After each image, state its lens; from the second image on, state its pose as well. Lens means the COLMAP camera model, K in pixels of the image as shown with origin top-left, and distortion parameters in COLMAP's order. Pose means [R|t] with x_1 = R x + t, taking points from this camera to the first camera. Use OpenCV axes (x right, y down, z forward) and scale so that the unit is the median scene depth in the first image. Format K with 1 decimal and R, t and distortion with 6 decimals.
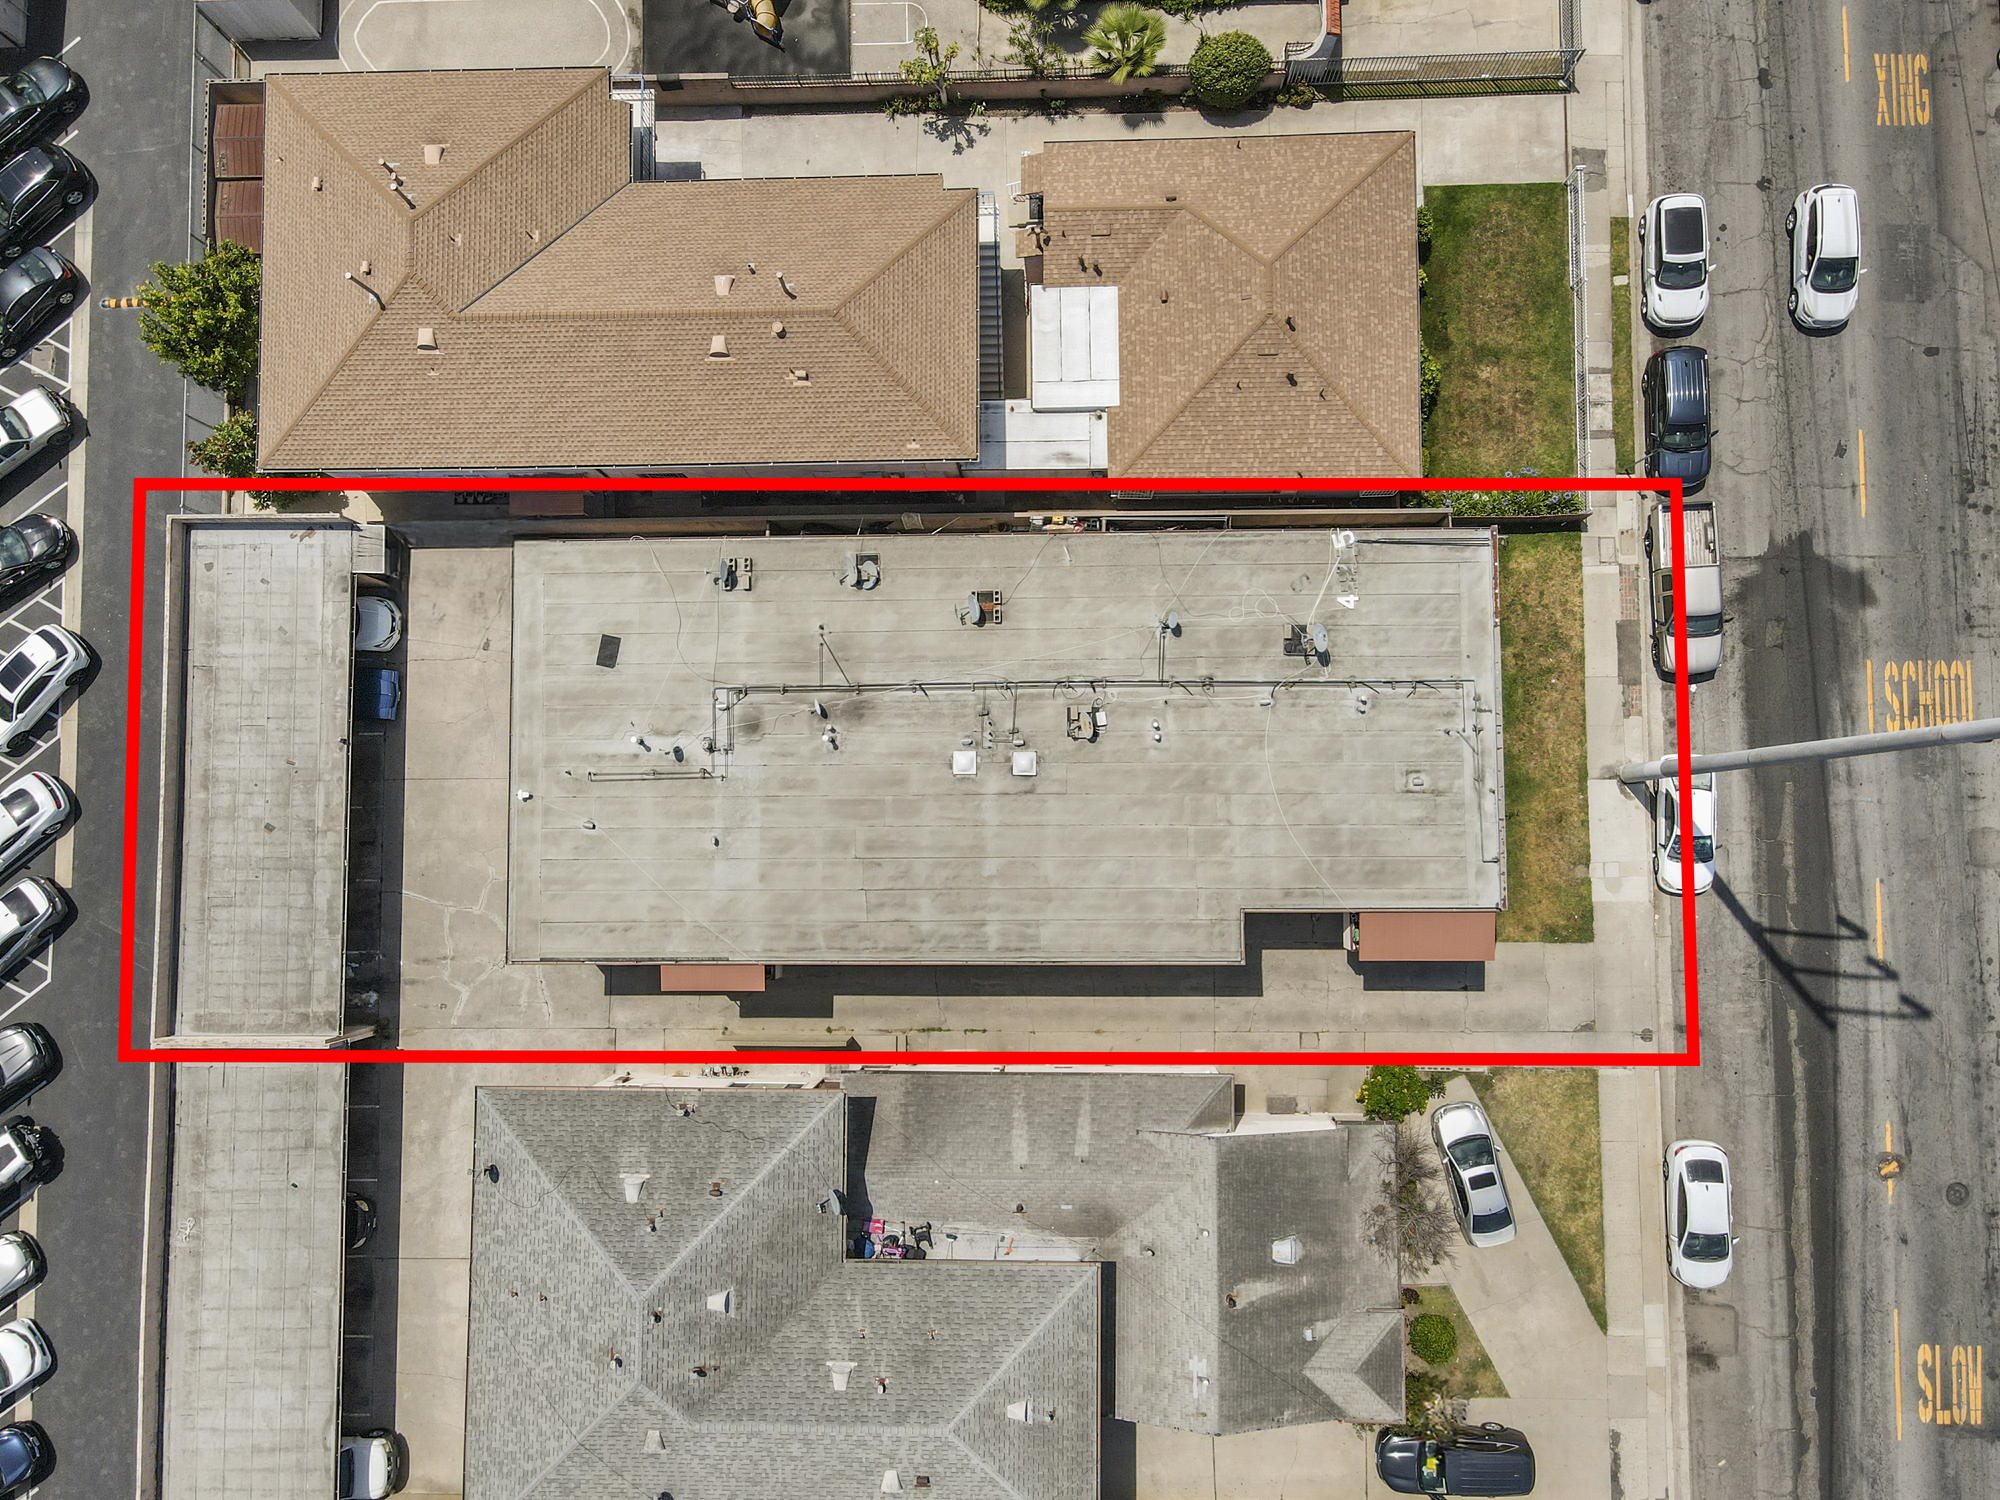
lens RADIAL K [[1406.8, 0, 994.1], [0, 1406.8, 749.8], [0, 0, 1]] dist [0.010158, 0.002052]
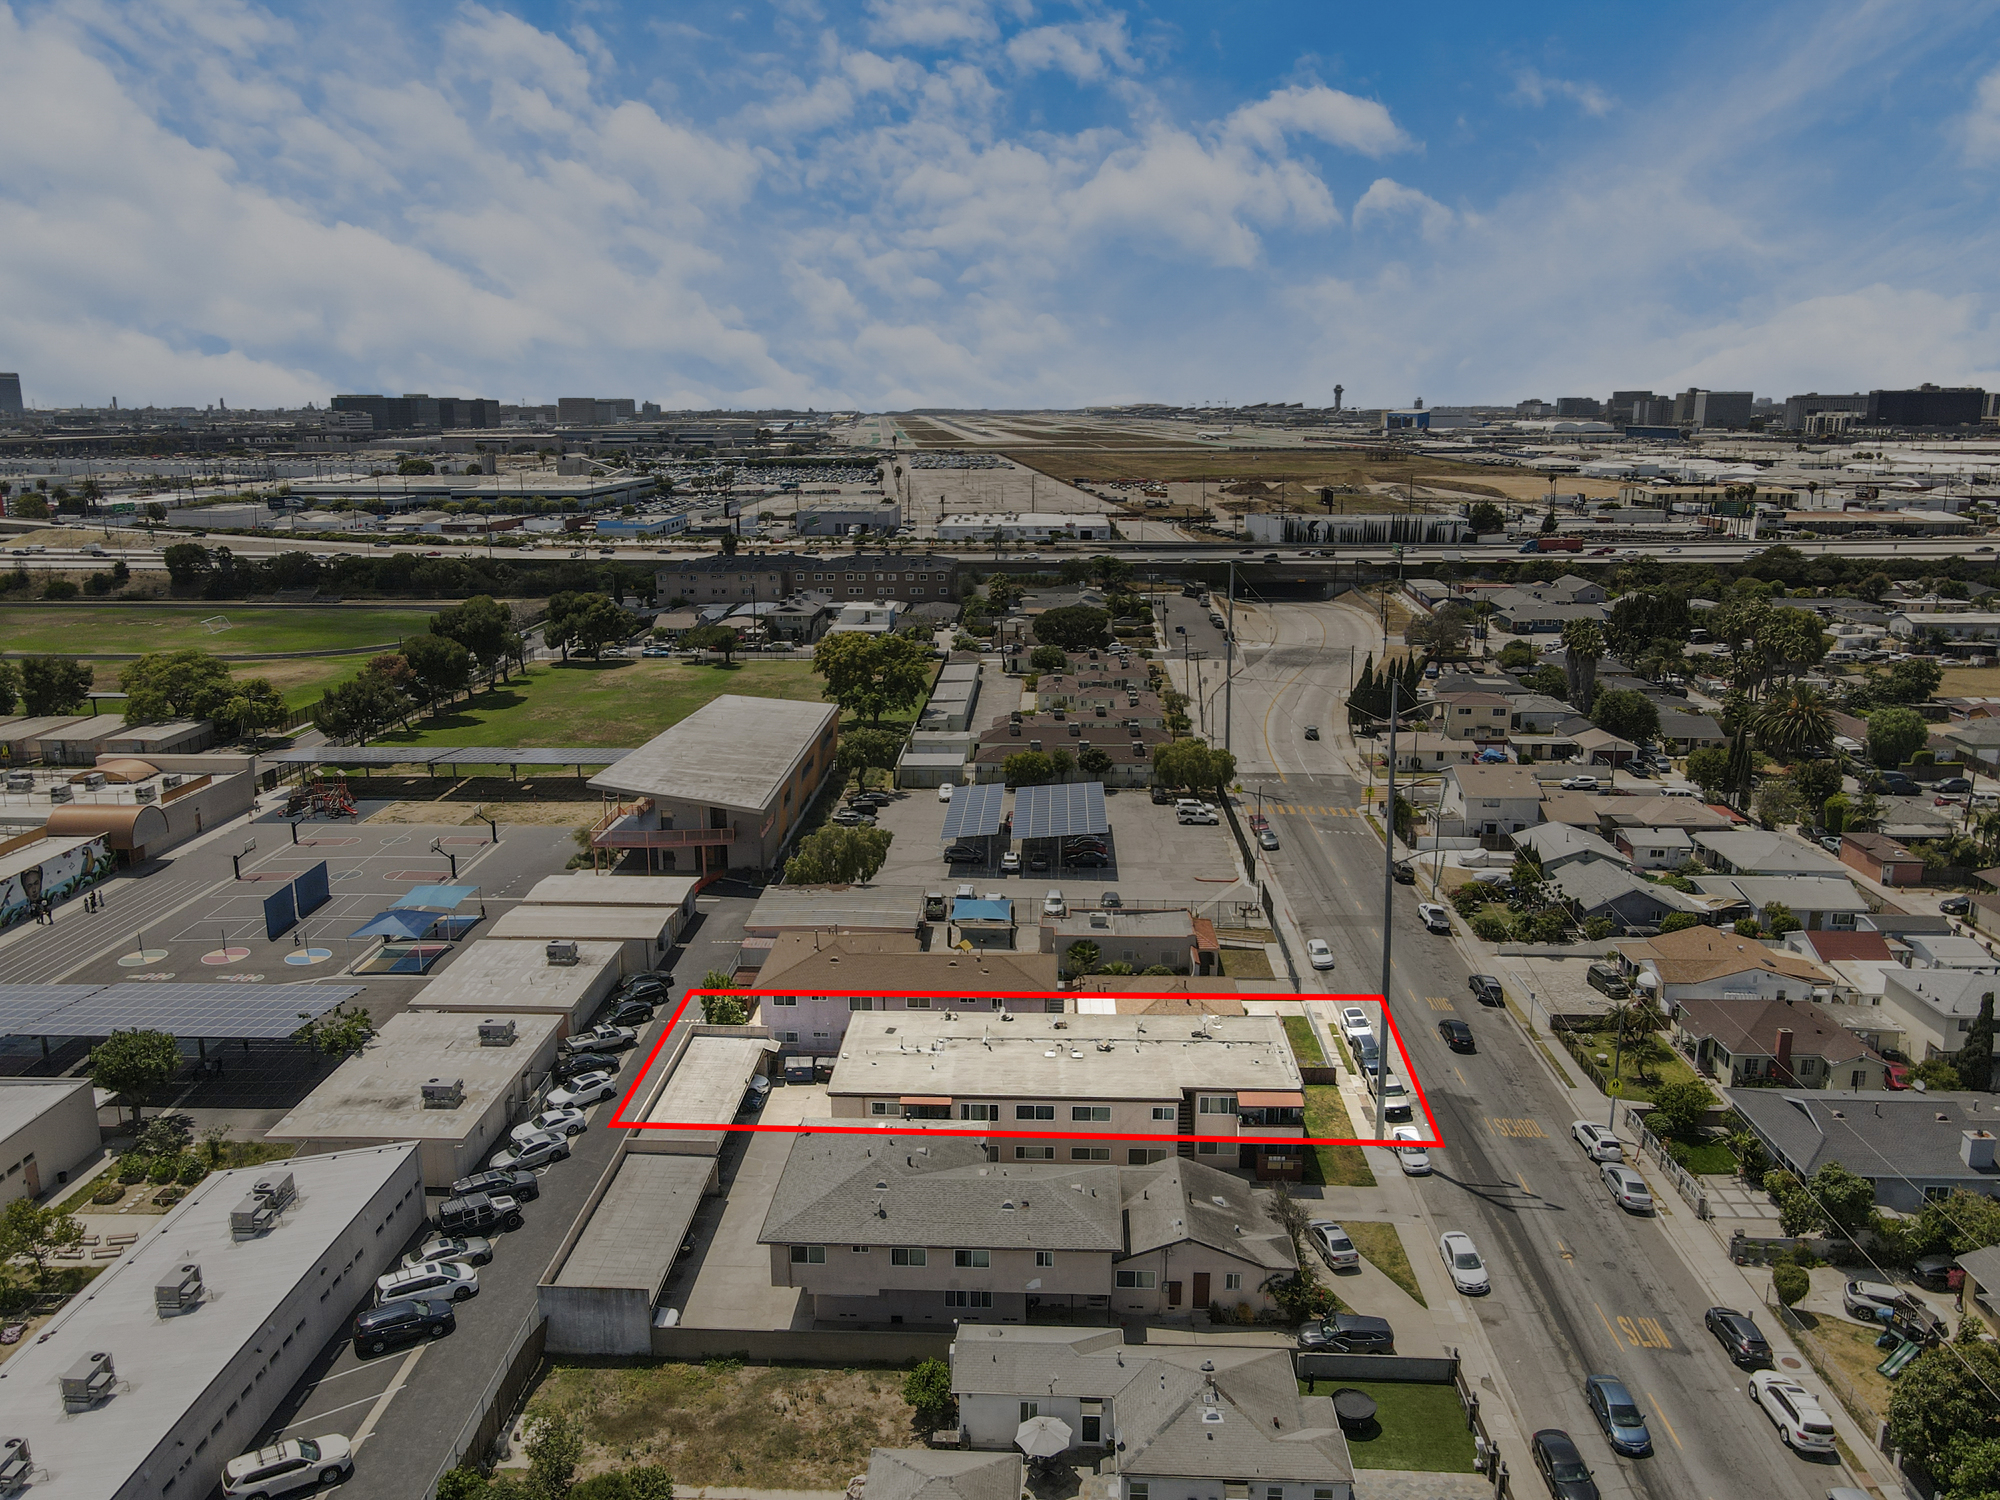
lens RADIAL K [[1406.8, 0, 1000.7], [0, 1406.8, 749.8], [0, 0, 1]] dist [0.010158, 0.002052]
pose [[0.998184, 0.050584, -0.032718, -0.048865], [-0.046533, 0.302482, -0.952019, 1.930735], [-0.038260, 0.951812, 0.304286, -0.115253]]
